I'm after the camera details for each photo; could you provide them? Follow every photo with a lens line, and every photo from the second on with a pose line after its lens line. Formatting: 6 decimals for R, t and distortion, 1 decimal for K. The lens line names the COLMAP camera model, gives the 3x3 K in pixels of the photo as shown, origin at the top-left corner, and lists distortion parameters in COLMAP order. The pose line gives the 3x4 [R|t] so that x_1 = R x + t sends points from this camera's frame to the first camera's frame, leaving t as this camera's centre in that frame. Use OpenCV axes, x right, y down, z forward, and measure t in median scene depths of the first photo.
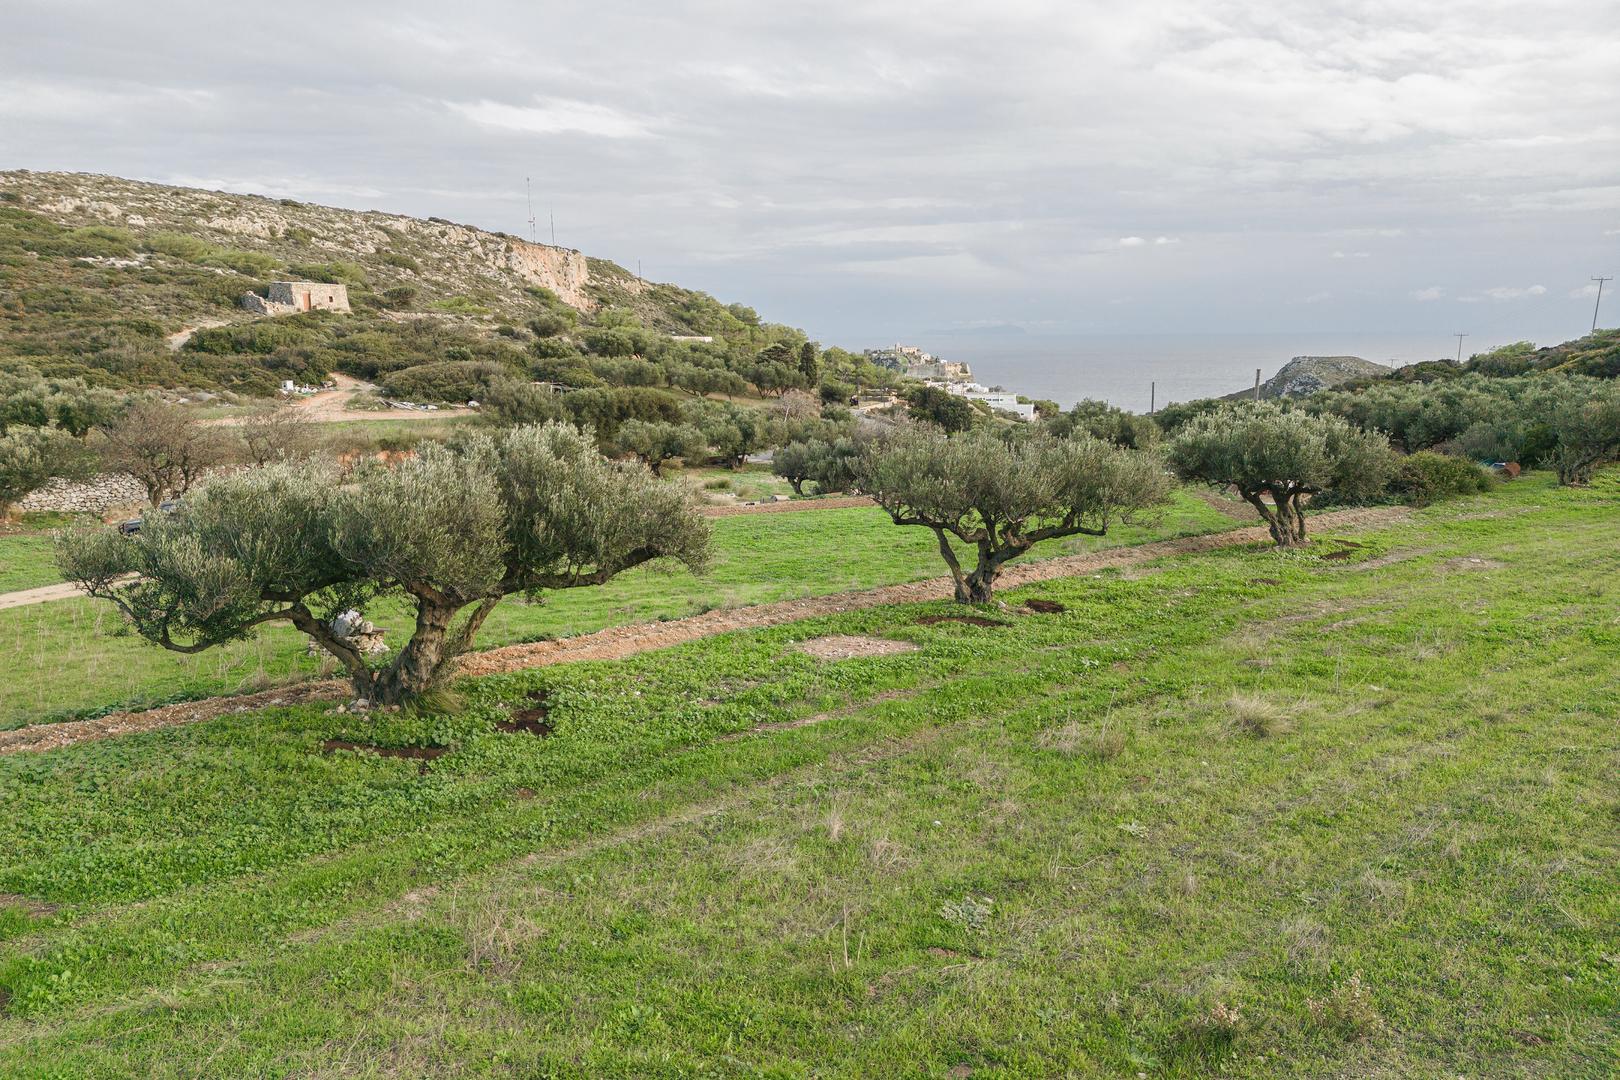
lens RADIAL K [[1078.7, 0, 813.9], [0, 1078.7, 558.9], [0, 0, 1]] dist [0.053336, -0.062622]
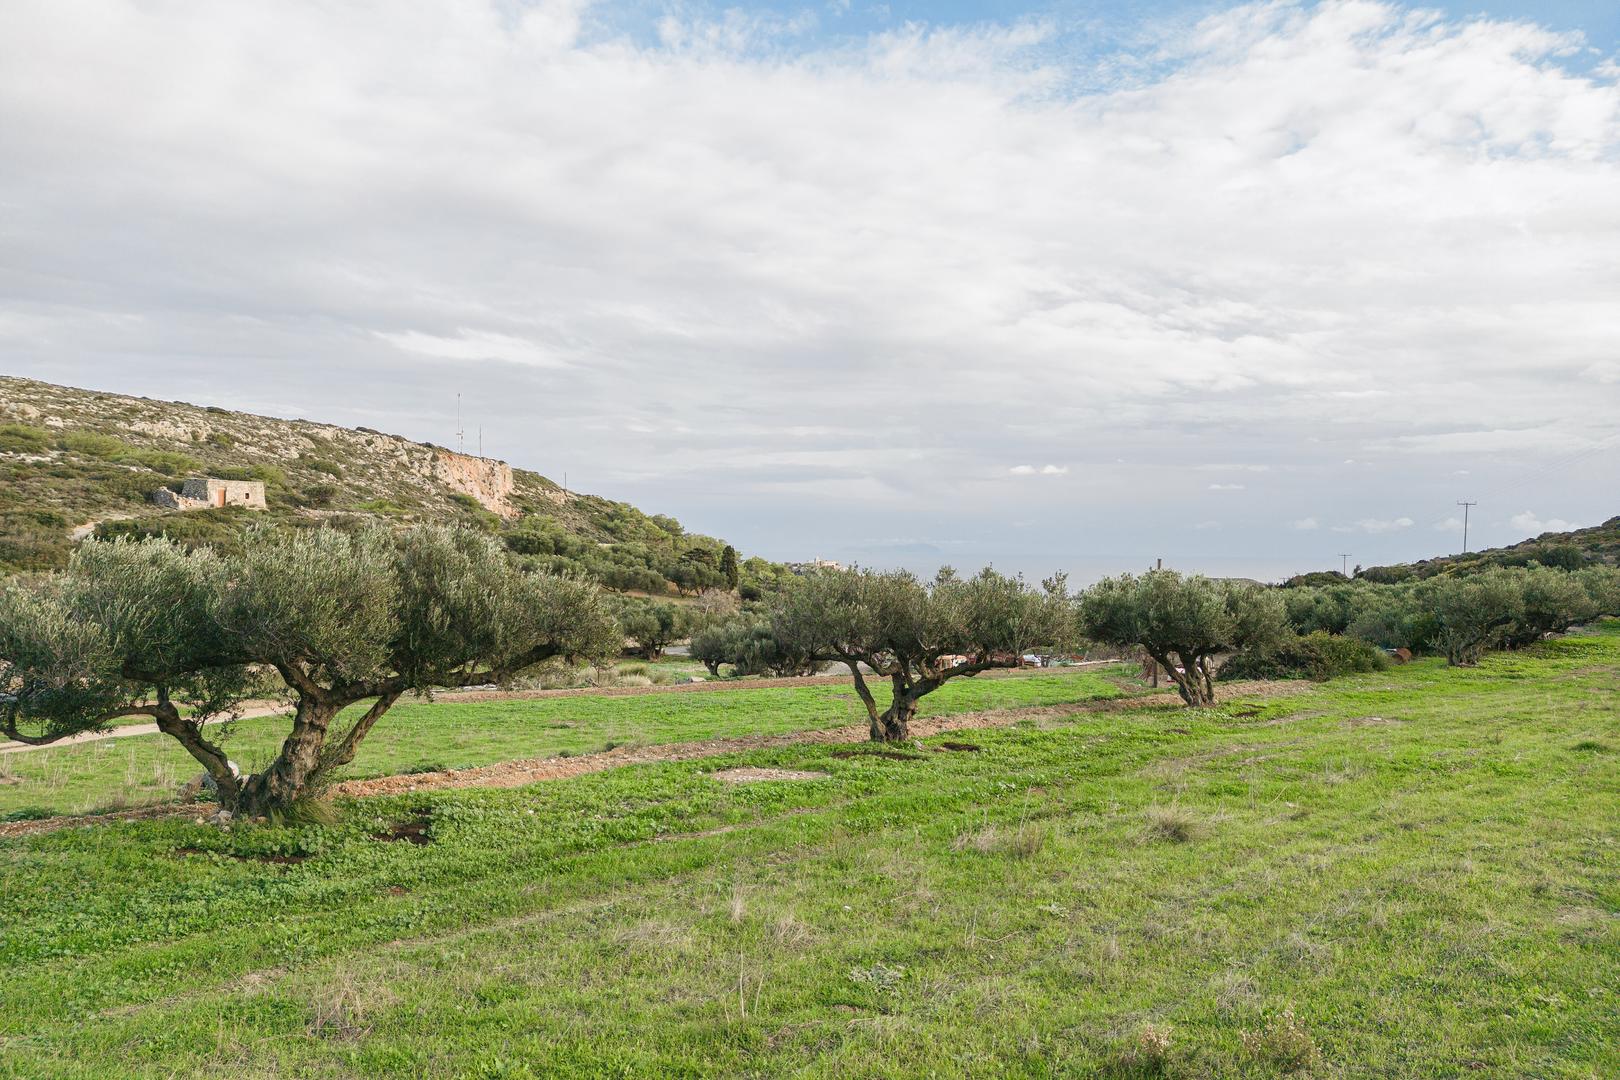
lens RADIAL K [[1078.7, 0, 813.9], [0, 1078.7, 558.9], [0, 0, 1]] dist [0.053336, -0.062622]
pose [[0.997364, 0.015303, 0.070927, 0.010683], [-0.000163, 0.977978, -0.208708, 0.106336], [-0.072558, 0.208146, 0.975403, 0.021503]]
